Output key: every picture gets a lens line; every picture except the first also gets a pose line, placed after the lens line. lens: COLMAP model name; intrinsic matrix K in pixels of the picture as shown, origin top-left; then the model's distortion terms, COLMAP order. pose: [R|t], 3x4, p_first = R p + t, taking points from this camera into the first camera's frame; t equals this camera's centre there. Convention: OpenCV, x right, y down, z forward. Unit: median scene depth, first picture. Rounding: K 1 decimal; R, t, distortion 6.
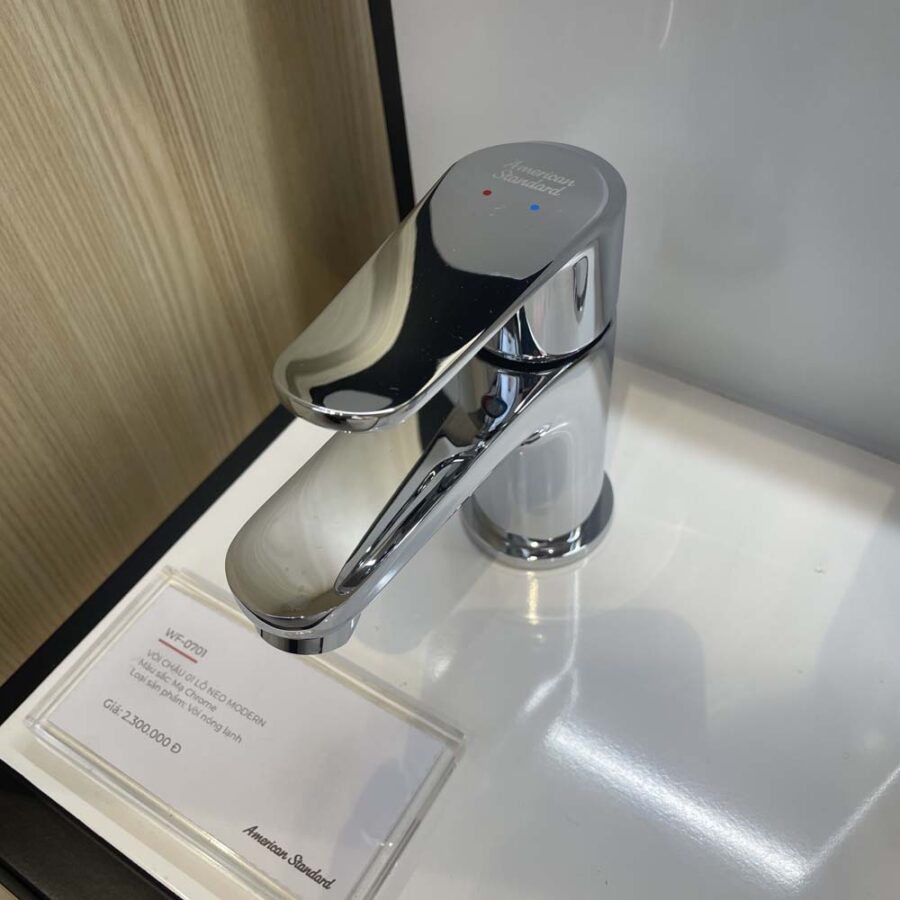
lens RADIAL K [[961.8, 0, 452.2], [0, 961.8, 401.4], [0, 0, 1]] dist [0.021876, -0.097629]
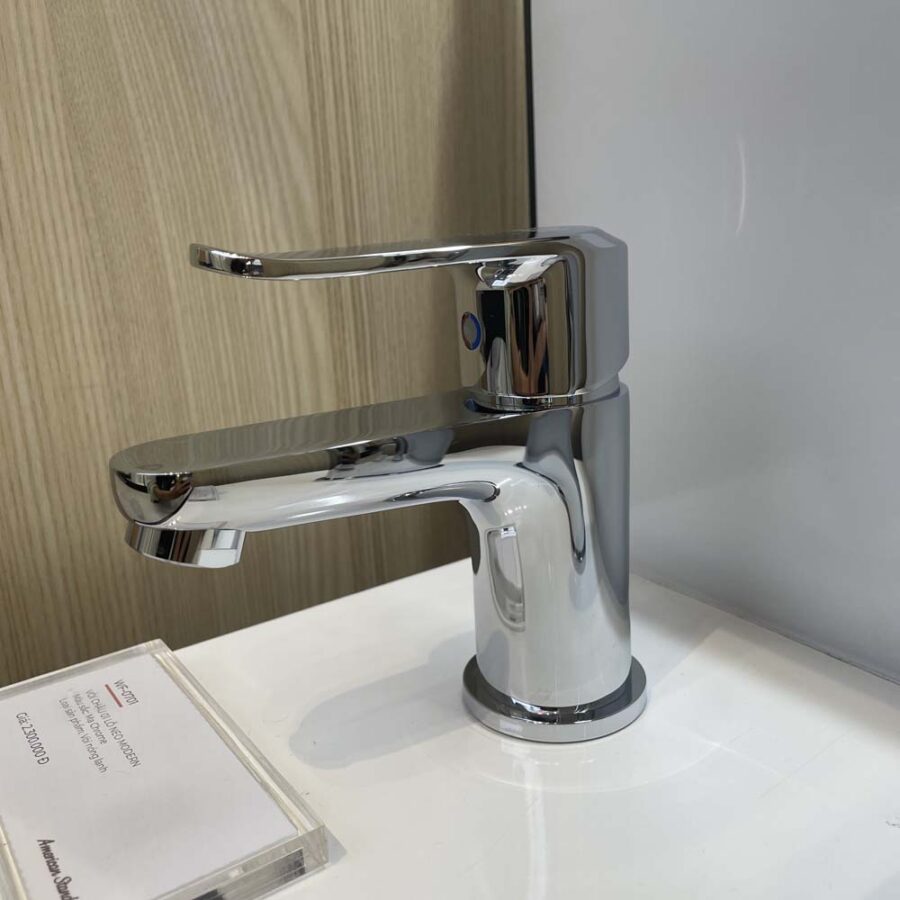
lens RADIAL K [[910.3, 0, 449.4], [0, 910.3, 399.7], [0, 0, 1]] dist [0.021172, -0.056991]
pose [[0.920605, 0.103963, -0.376402, 0.287340], [-0.293981, 0.818965, -0.492819, 0.330387], [0.257026, 0.564347, 0.784506, 0.208568]]
